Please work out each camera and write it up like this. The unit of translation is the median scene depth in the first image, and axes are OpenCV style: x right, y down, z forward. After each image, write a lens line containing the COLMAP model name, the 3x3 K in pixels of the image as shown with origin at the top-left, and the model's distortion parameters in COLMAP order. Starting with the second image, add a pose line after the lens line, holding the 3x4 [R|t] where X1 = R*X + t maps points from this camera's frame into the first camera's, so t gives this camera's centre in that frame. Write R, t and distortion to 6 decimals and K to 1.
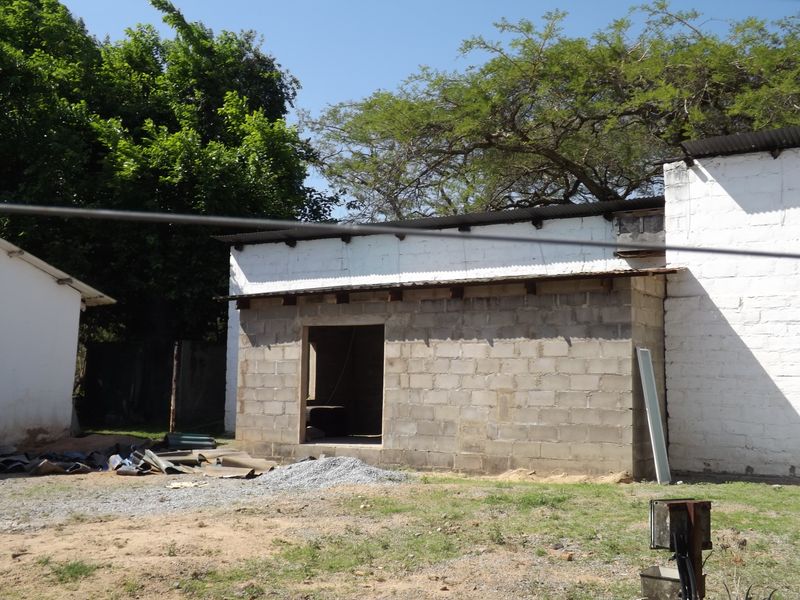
lens RADIAL K [[944.8, 0, 400.0], [0, 944.8, 300.0], [0, 0, 1]] dist [0.013549, 0.042501]
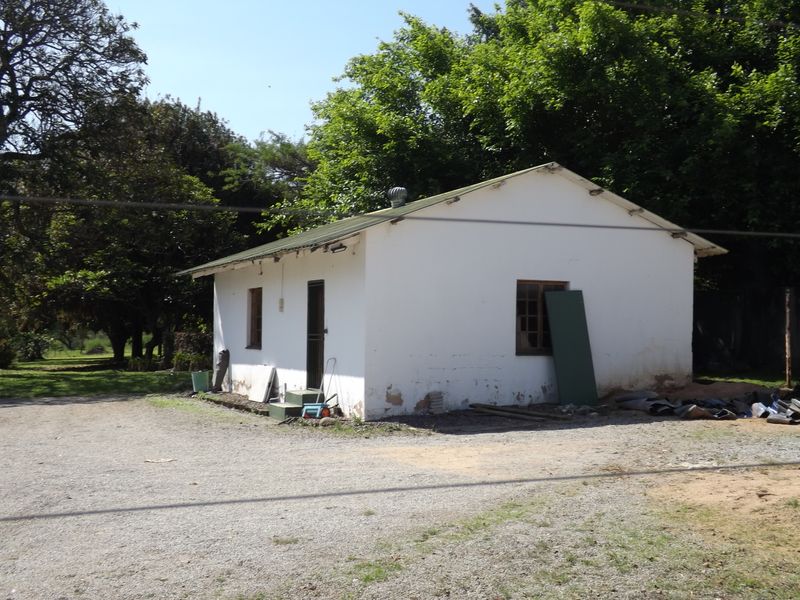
lens RADIAL K [[944.8, 0, 400.0], [0, 944.8, 300.0], [0, 0, 1]] dist [0.013549, 0.042501]
pose [[0.862523, -0.021498, -0.505560, -0.098622], [0.050795, 0.997729, 0.044232, -0.010322], [0.503462, -0.063831, 0.861657, -0.058964]]
